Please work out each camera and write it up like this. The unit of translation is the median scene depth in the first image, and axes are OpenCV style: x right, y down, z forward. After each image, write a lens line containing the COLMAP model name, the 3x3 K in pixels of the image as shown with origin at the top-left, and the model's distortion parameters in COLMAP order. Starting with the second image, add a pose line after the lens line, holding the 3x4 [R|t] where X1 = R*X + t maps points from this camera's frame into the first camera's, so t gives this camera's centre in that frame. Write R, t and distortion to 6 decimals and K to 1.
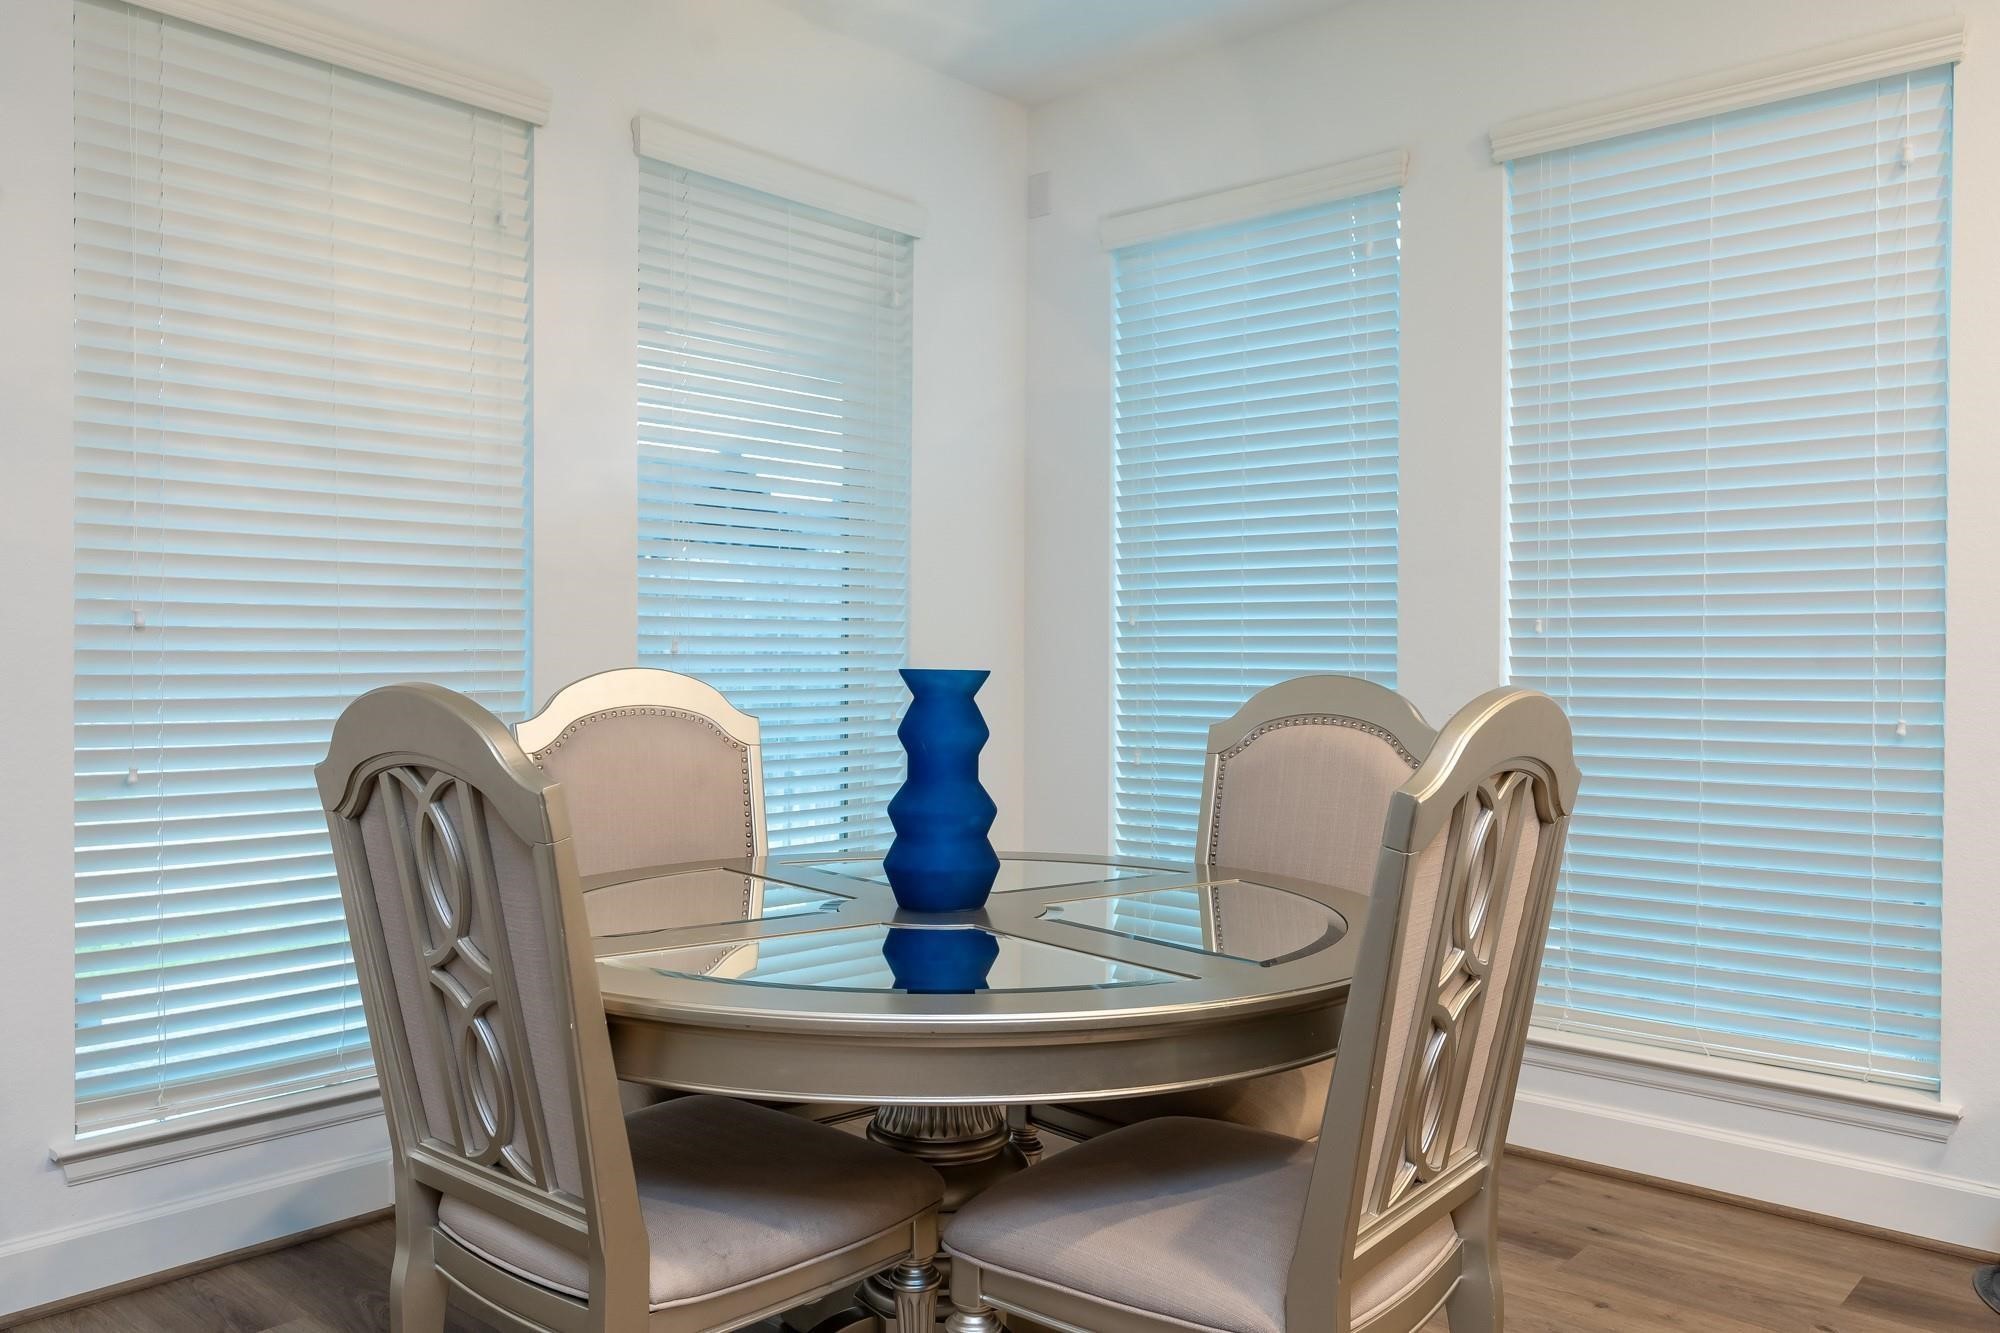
lens RADIAL K [[1580.3, 0, 993.9], [0, 1580.3, 667.1], [0, 0, 1]] dist [-0.013690, -0.000766]
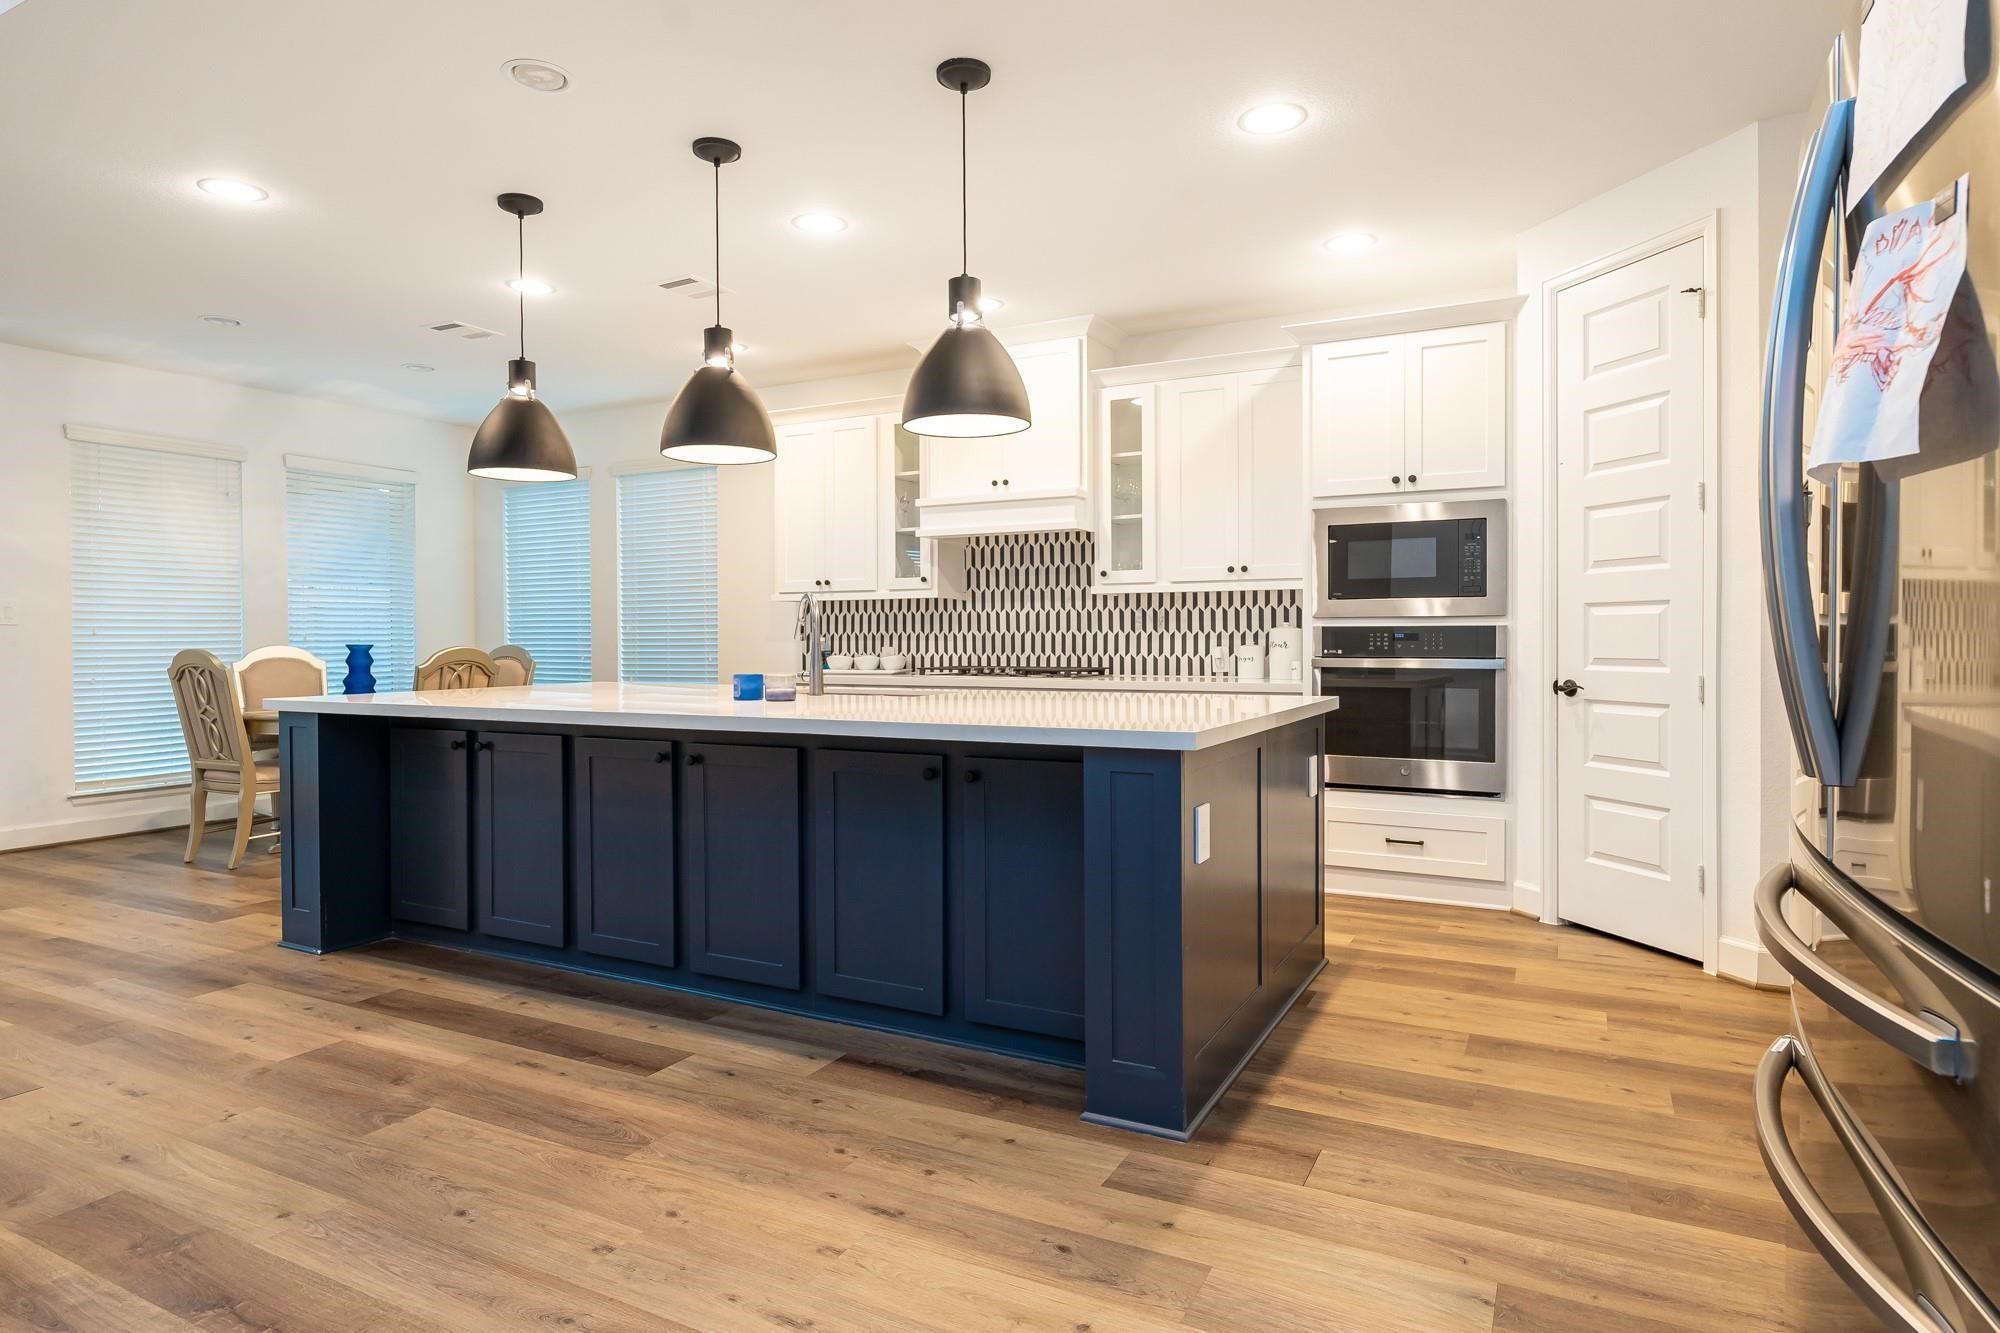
lens RADIAL K [[1069.2, 0, 1007.8], [0, 1069.2, 649.1], [0, 0, 1]] dist [-0.004545, 0.000373]
pose [[0.957817, -0.013351, 0.287069, 0.641410], [0.012311, 0.999909, 0.005428, 0.015898], [-0.287115, -0.001664, 0.957895, -1.685389]]
